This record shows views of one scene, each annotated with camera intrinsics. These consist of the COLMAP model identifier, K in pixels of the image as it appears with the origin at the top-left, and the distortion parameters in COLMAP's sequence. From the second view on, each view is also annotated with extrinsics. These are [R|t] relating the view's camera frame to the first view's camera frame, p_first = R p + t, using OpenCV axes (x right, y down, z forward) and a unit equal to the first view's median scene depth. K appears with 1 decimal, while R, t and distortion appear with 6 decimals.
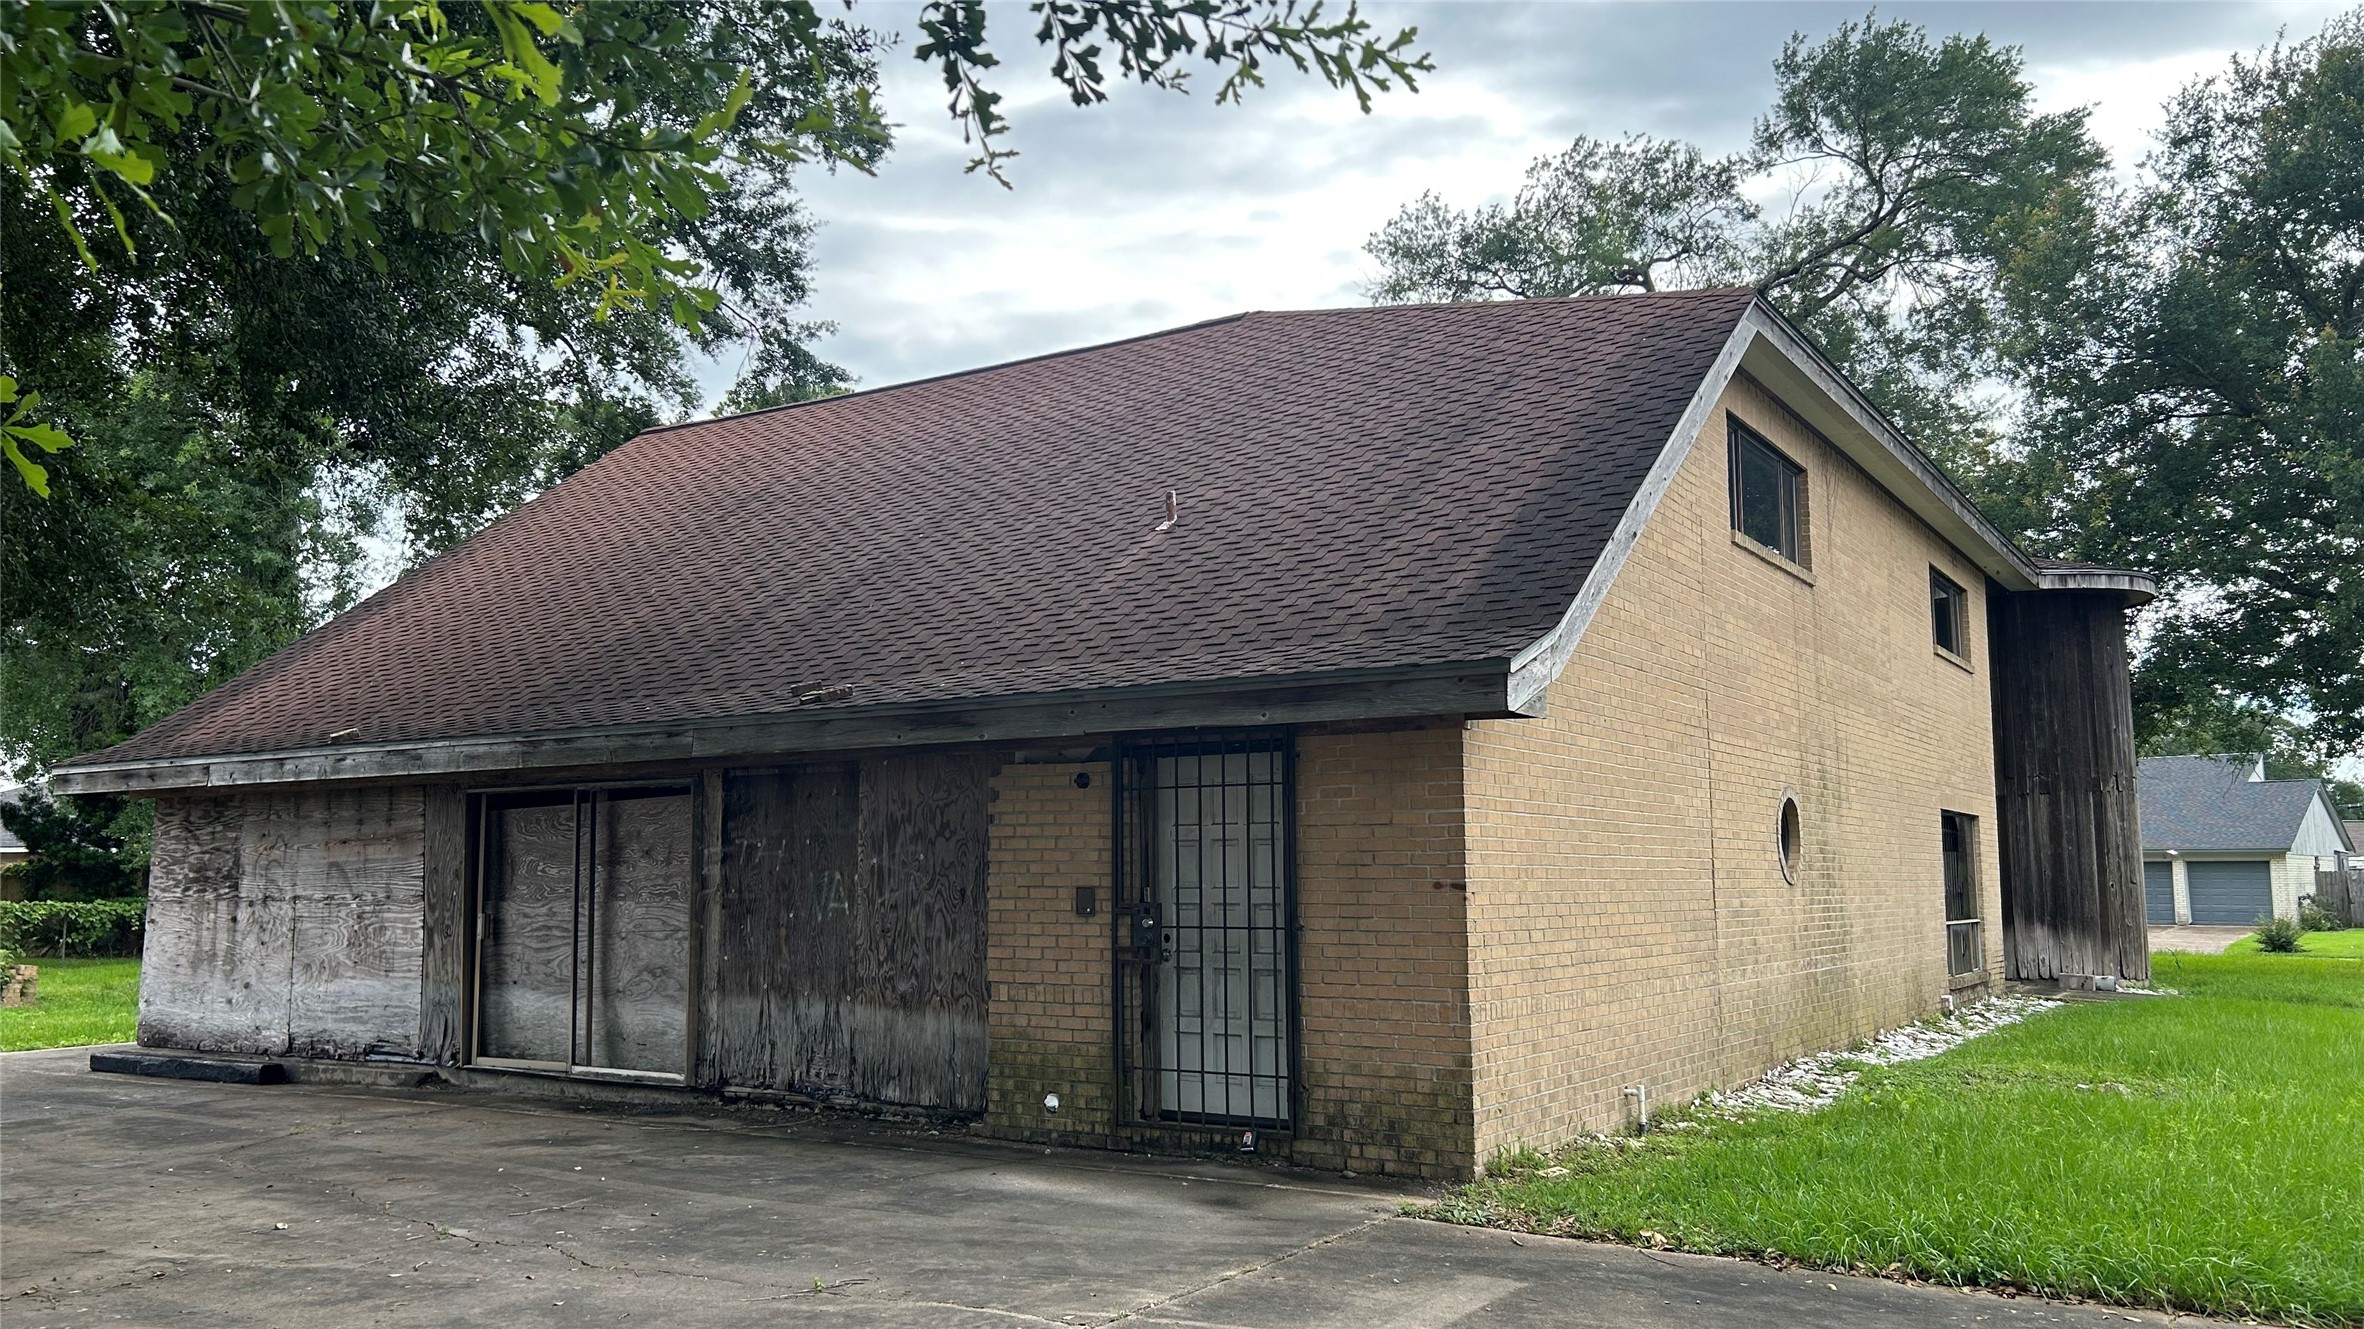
lens RADIAL K [[1787.0, 0, 1175.5], [0, 1787.0, 662.9], [0, 0, 1]] dist [0.053097, -0.056995]
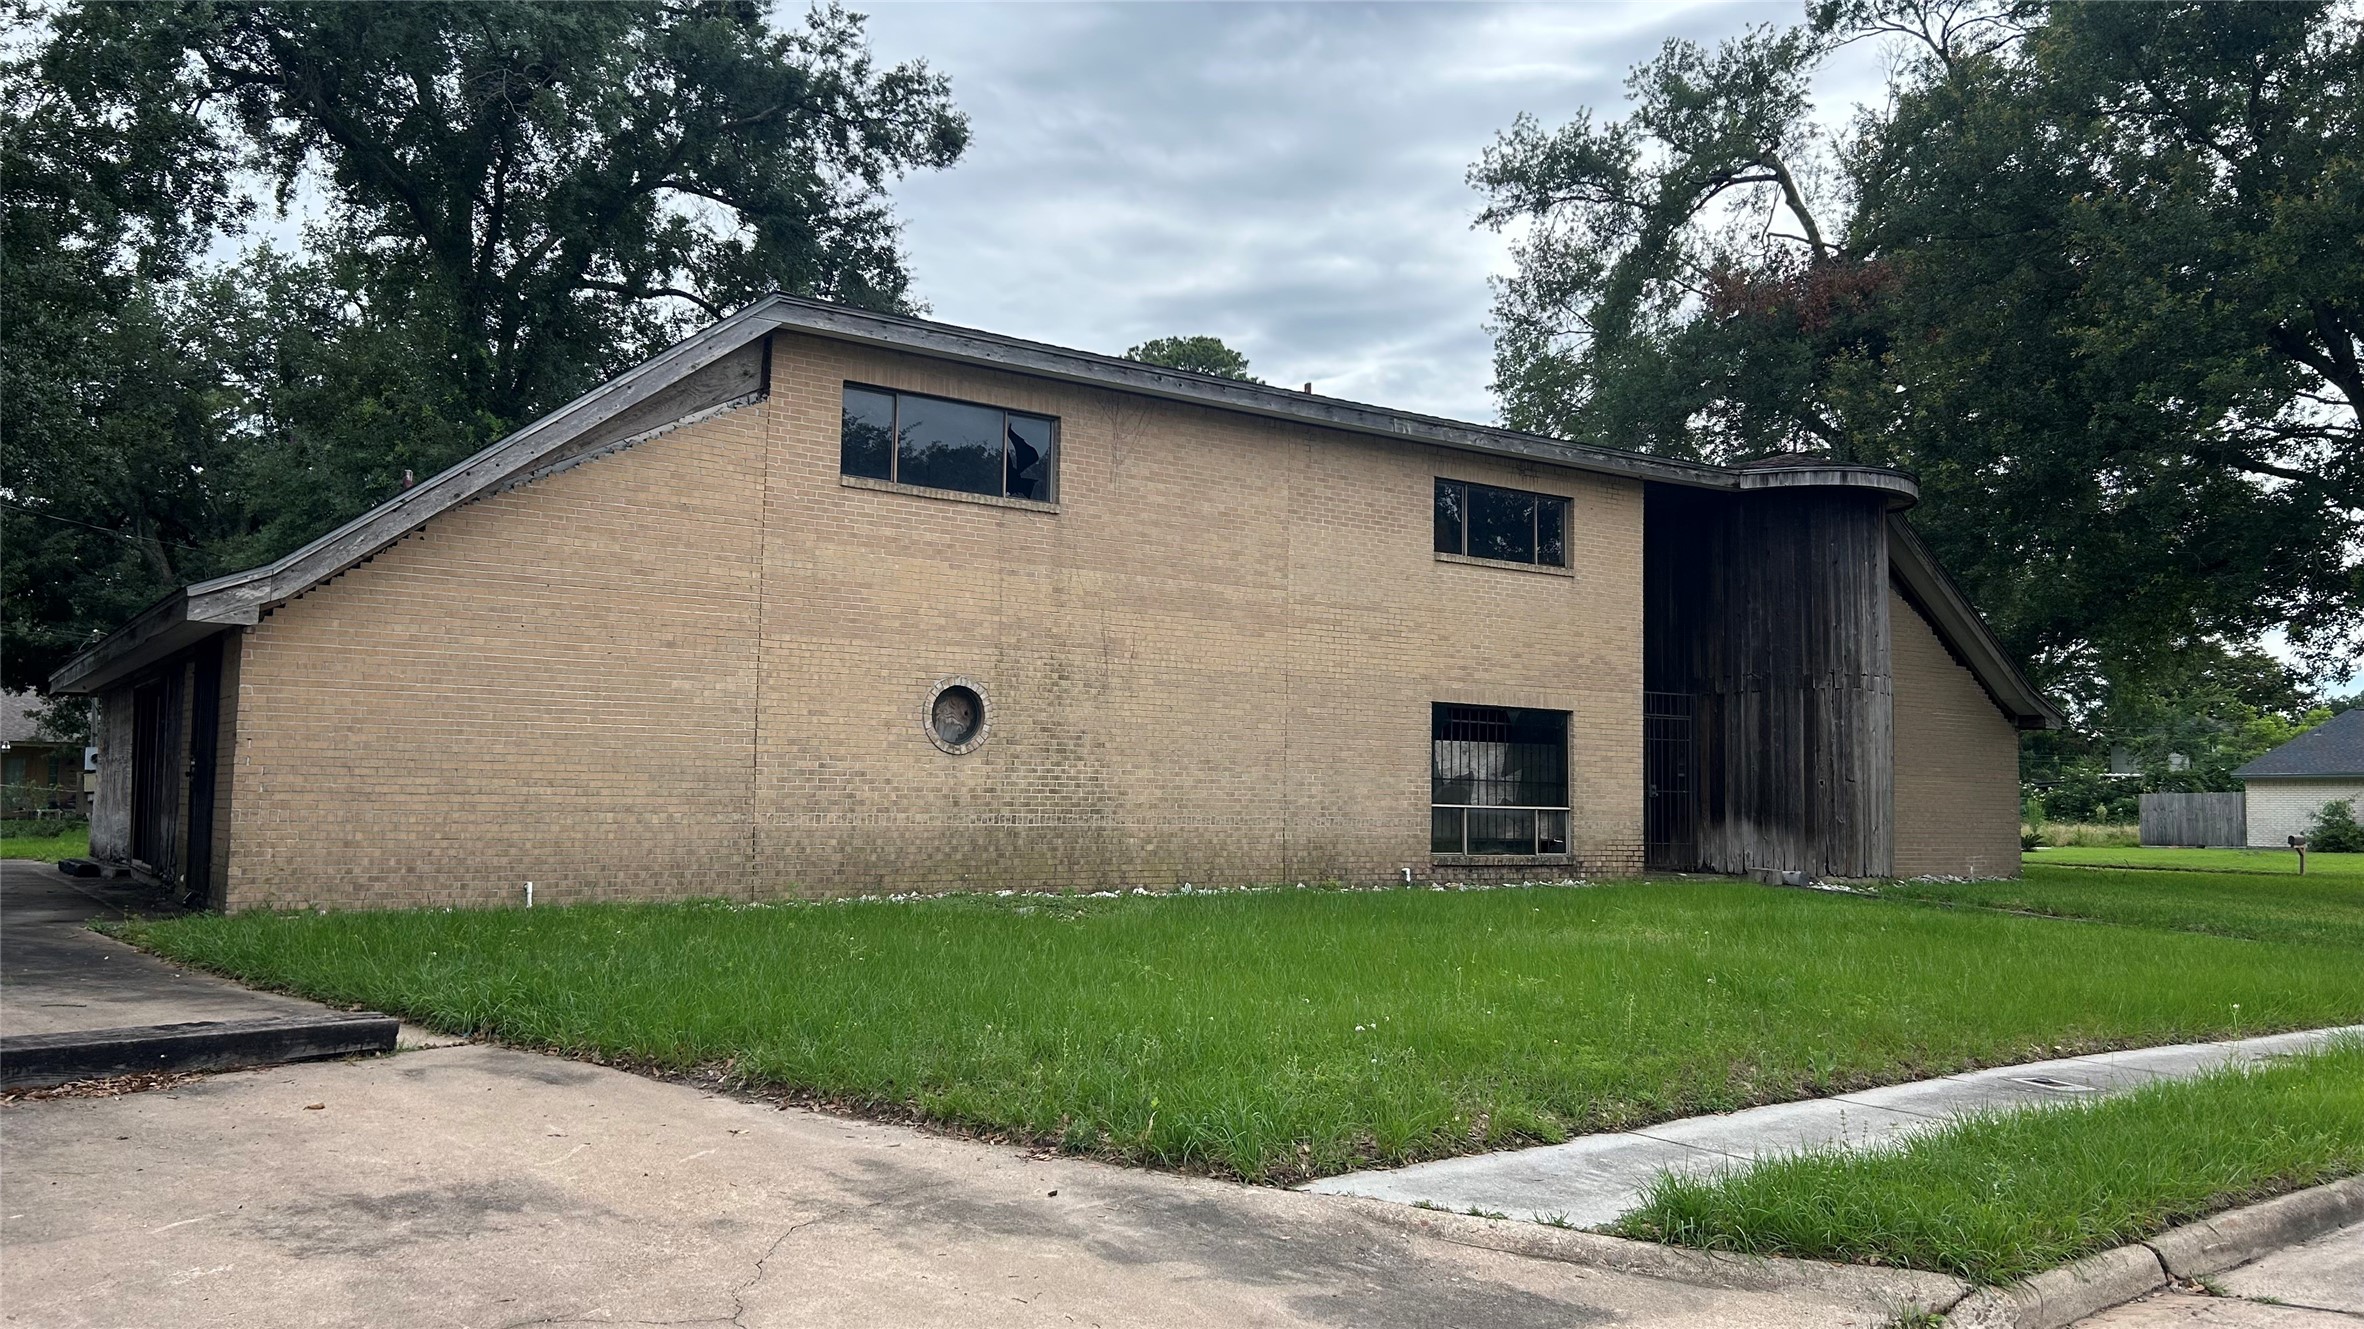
lens RADIAL K [[1787.0, 0, 1179.4], [0, 1787.0, 651.8], [0, 0, 1]] dist [0.053097, -0.056995]
pose [[0.927764, -0.015157, -0.372858, 0.558504], [0.028181, 0.999167, 0.029504, 0.011423], [0.372101, -0.037880, 0.927419, -0.053747]]
